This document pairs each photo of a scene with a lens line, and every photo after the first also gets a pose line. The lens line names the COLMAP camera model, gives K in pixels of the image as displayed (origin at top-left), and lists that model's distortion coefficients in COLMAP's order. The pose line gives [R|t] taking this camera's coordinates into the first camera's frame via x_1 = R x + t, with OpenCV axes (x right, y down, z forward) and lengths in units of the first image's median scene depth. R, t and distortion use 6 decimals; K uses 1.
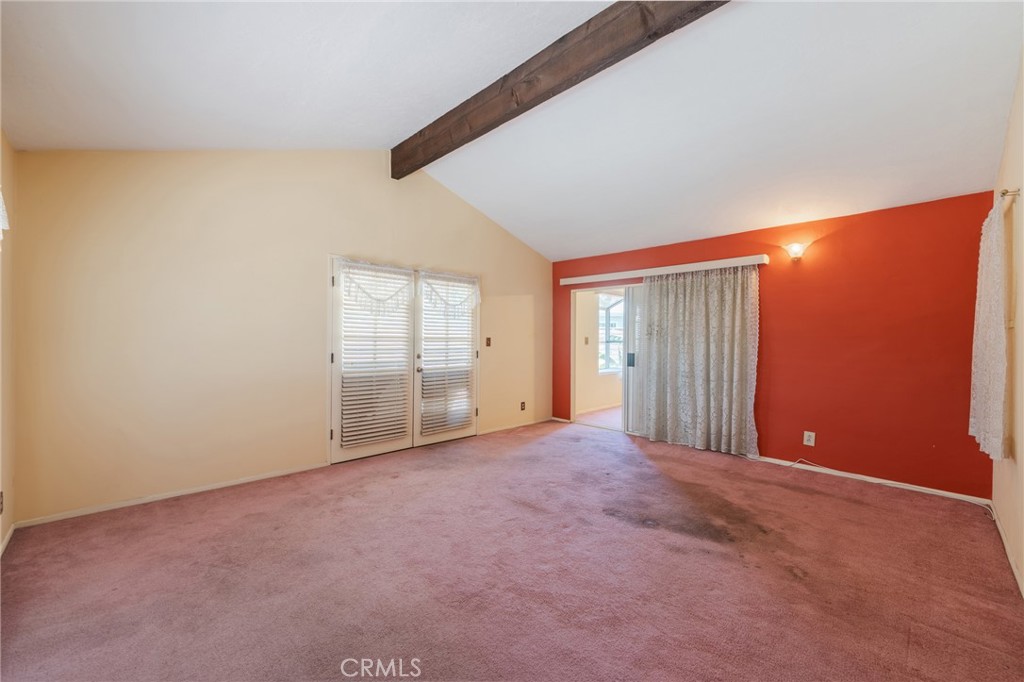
lens RADIAL K [[418.0, 0, 506.9], [0, 418.0, 340.6], [0, 0, 1]] dist [-0.001396, -0.000159]
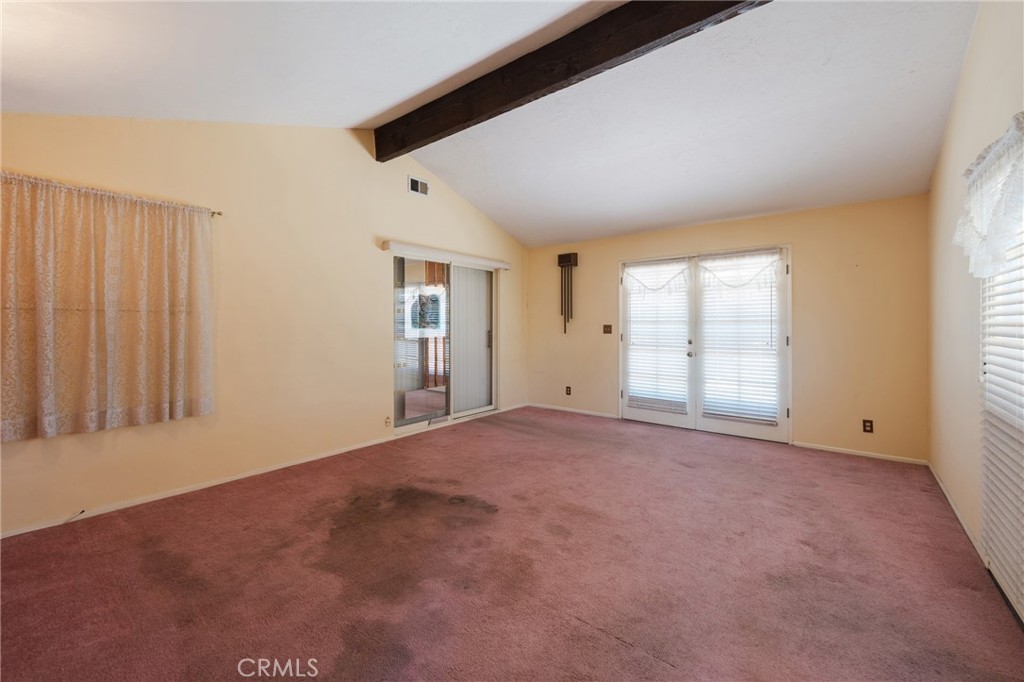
lens RADIAL K [[418.0, 0, 513.8], [0, 418.0, 331.9], [0, 0, 1]] dist [-0.001396, -0.000159]
pose [[-0.991882, -0.005134, -0.127058, 0.311130], [-0.007732, 0.999771, 0.019966, -0.004792], [0.126926, 0.020786, -0.991694, 1.892306]]
